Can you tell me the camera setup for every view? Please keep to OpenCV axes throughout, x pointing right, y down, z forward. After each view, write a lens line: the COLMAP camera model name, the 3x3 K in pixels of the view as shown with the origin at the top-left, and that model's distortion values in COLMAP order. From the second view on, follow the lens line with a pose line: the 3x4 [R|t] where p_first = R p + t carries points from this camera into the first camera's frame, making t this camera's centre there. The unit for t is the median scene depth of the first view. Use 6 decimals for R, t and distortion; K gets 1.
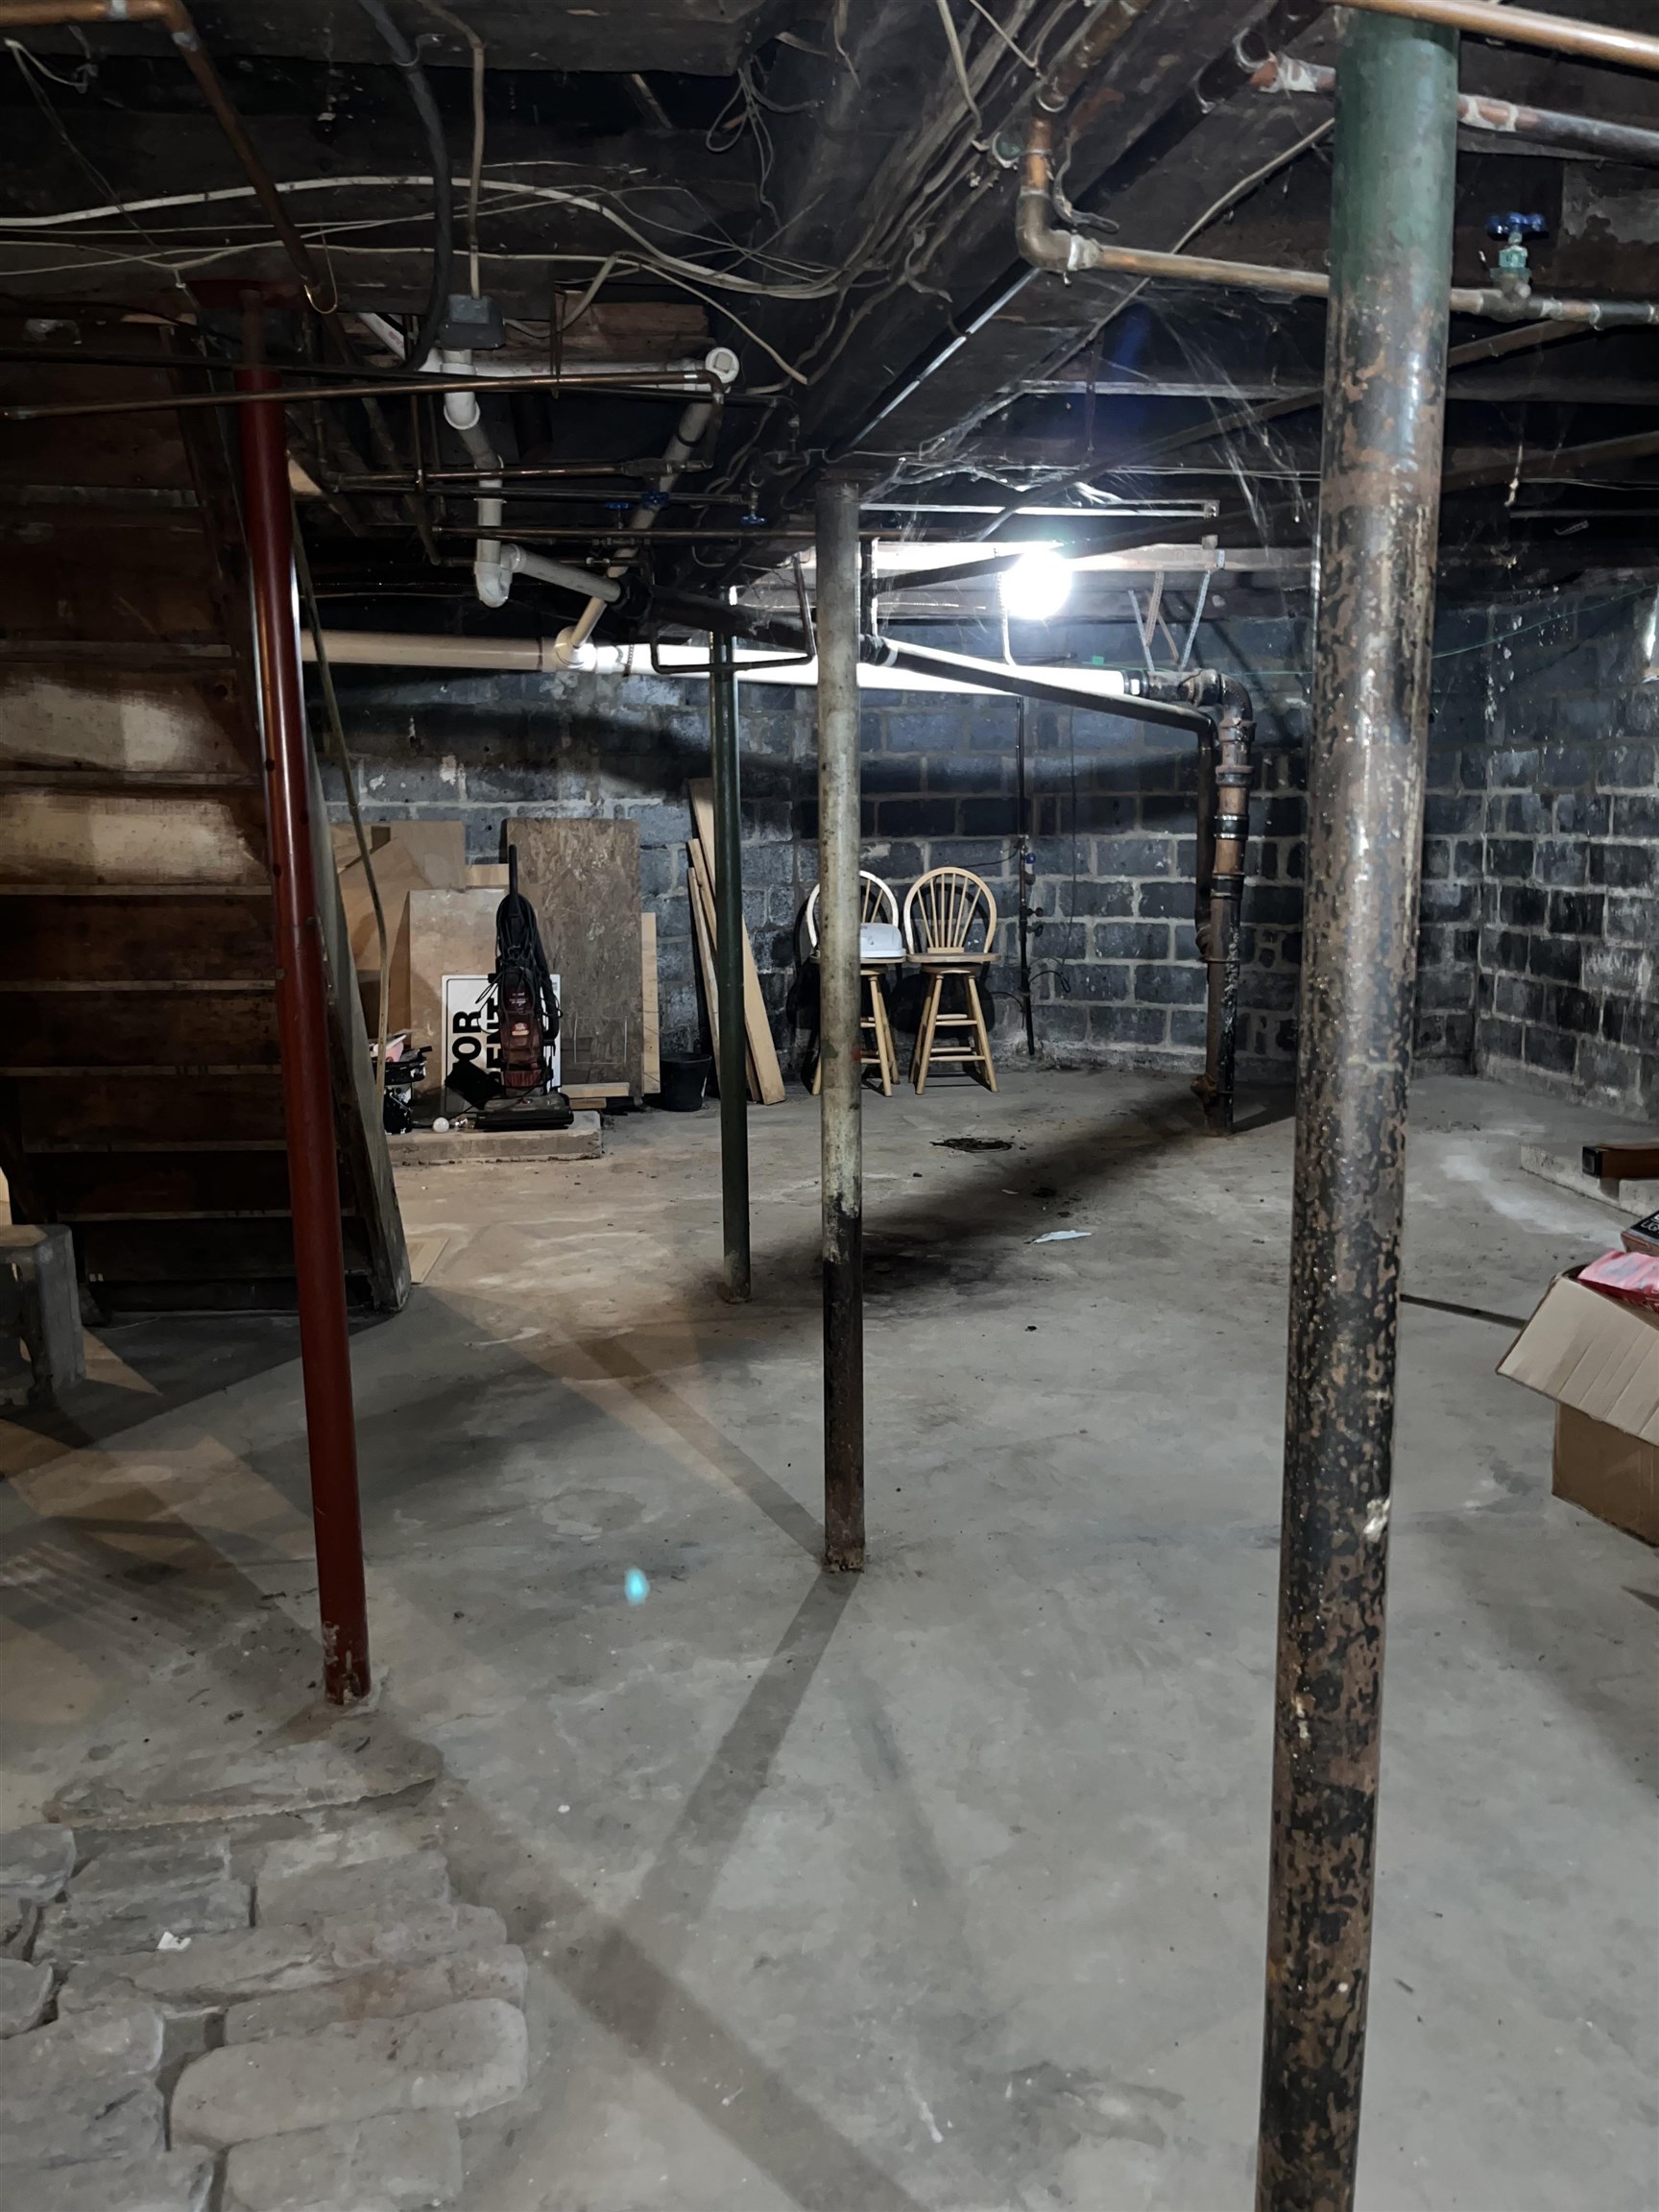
lens RADIAL K [[1698.4, 0, 842.7], [0, 1698.4, 1107.6], [0, 0, 1]] dist [0.044355, -0.064444]
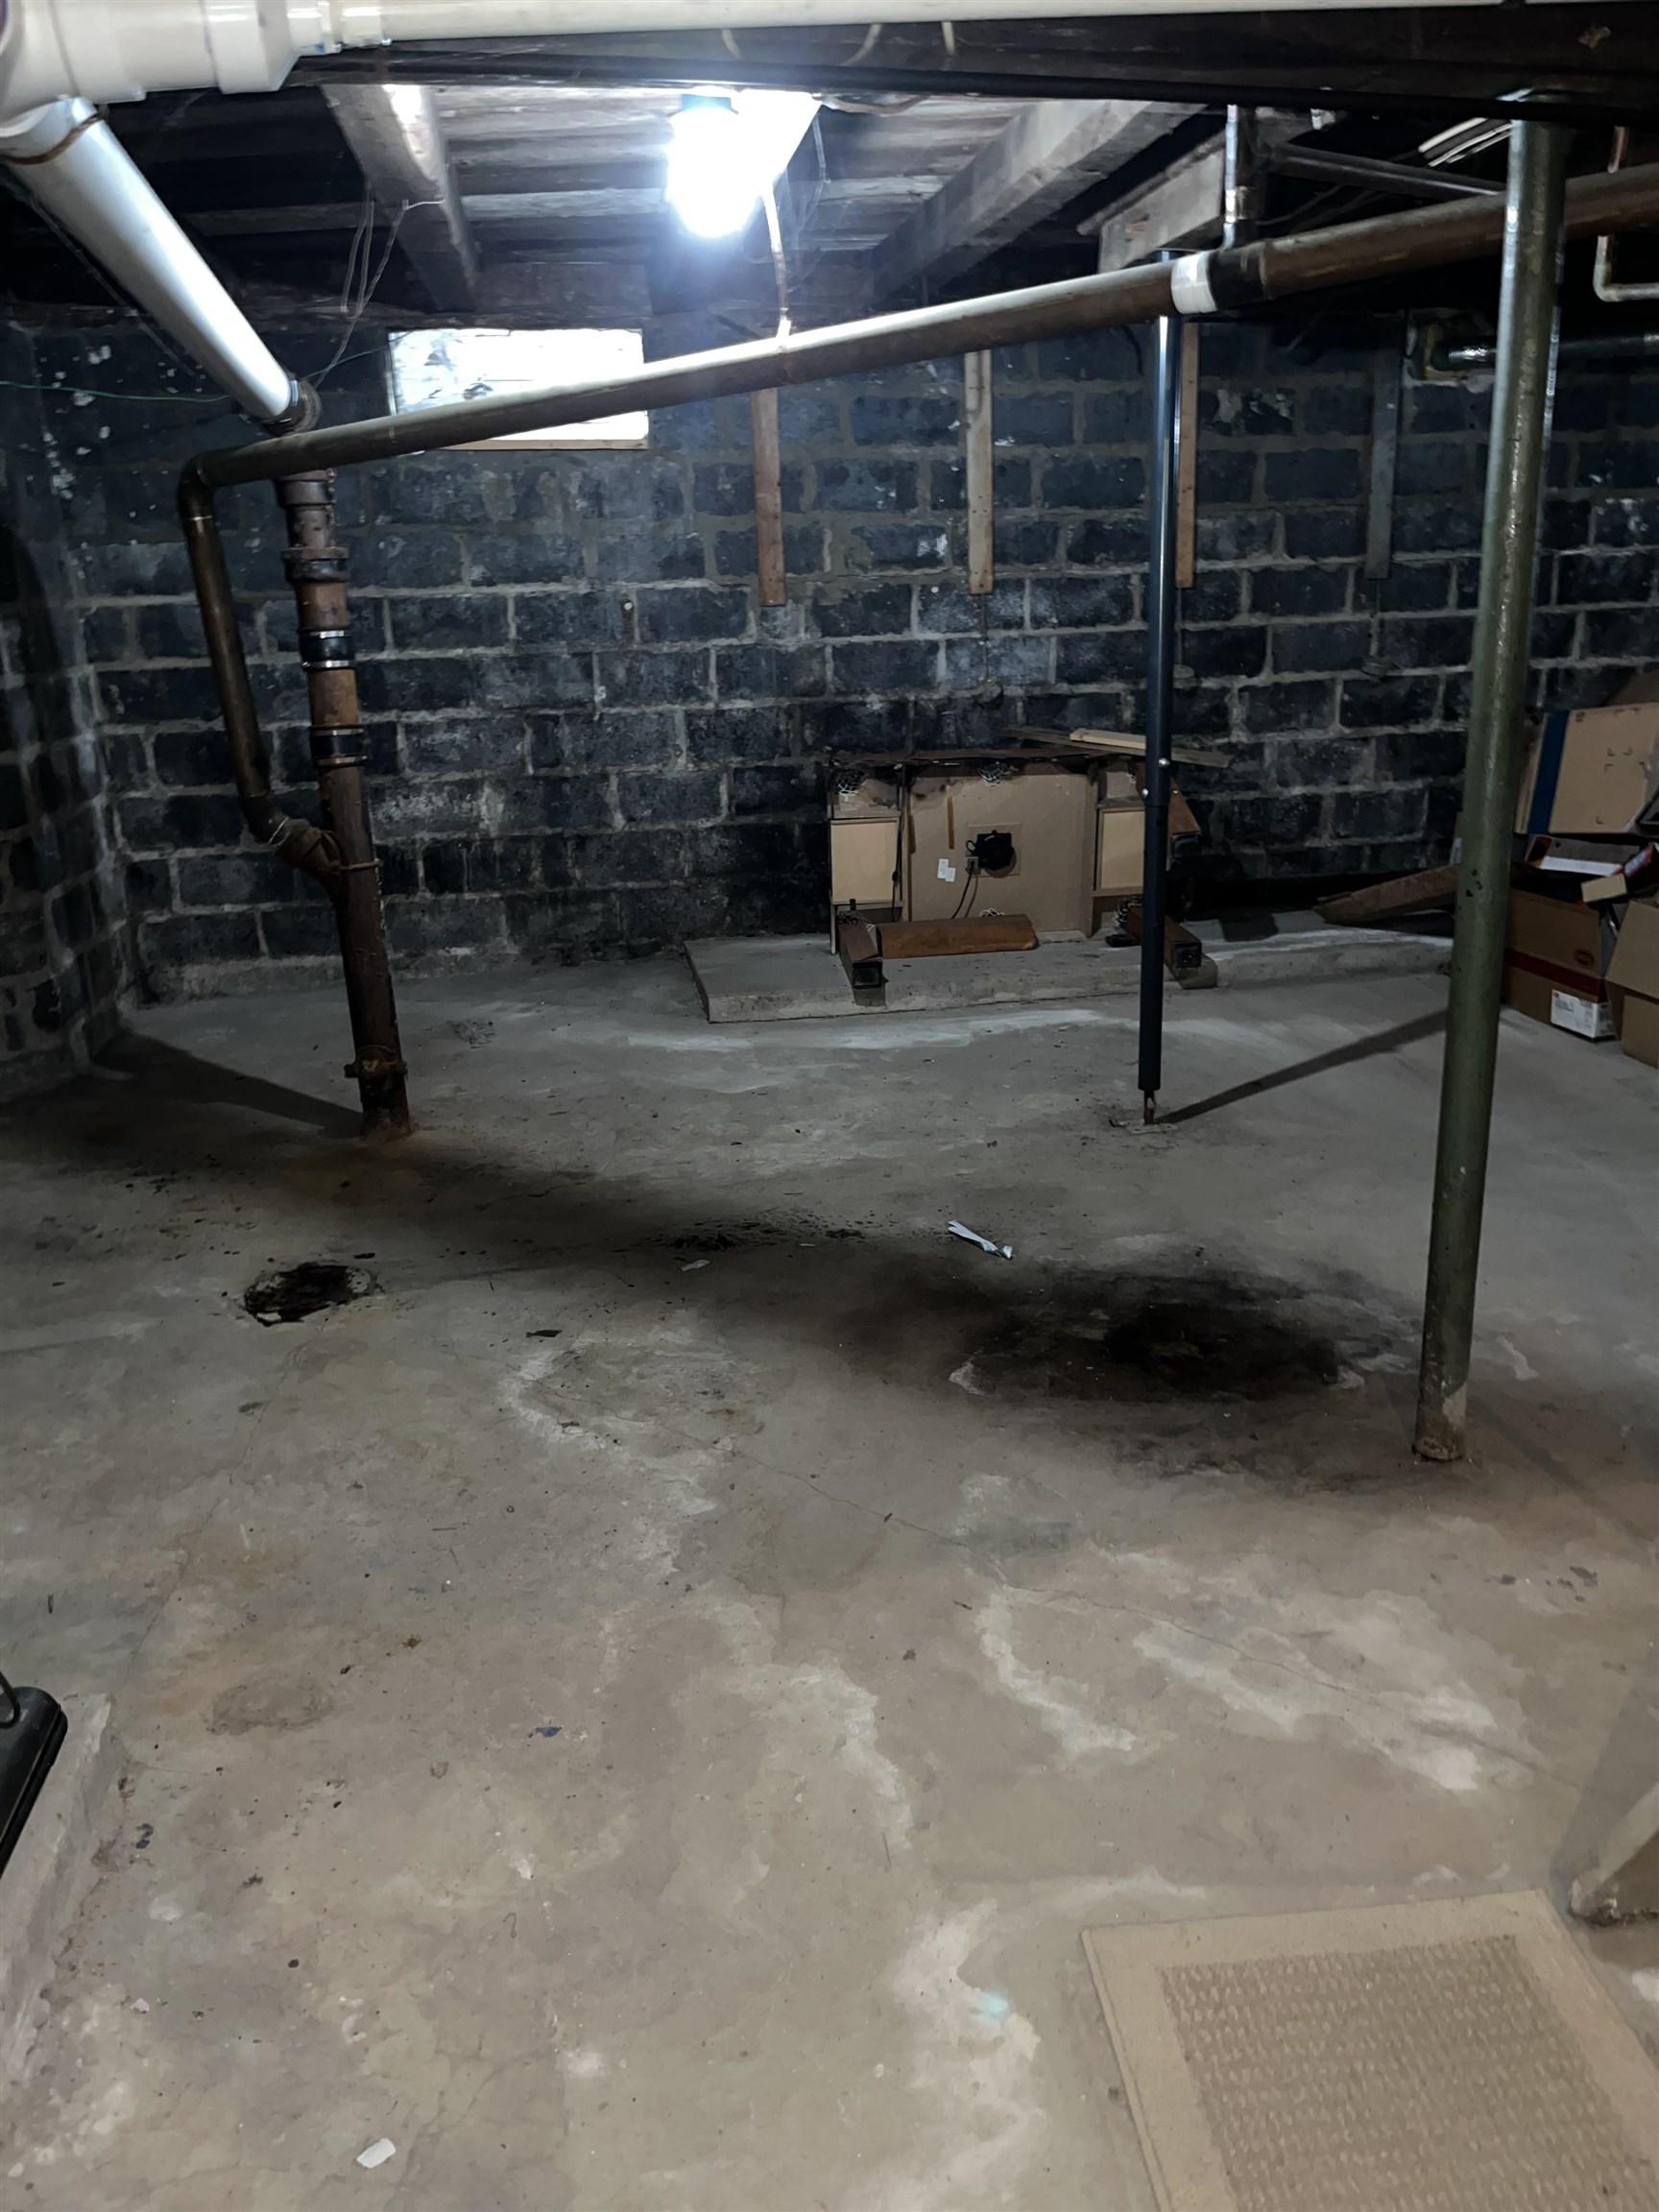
lens RADIAL K [[1698.4, 0, 842.7], [0, 1698.4, 1107.6], [0, 0, 1]] dist [0.044355, -0.064444]
pose [[-0.009467, -0.291291, 0.956588, -0.406873], [0.218754, 0.932856, 0.286230, -0.143560], [-0.975734, 0.211967, 0.054890, 0.805912]]
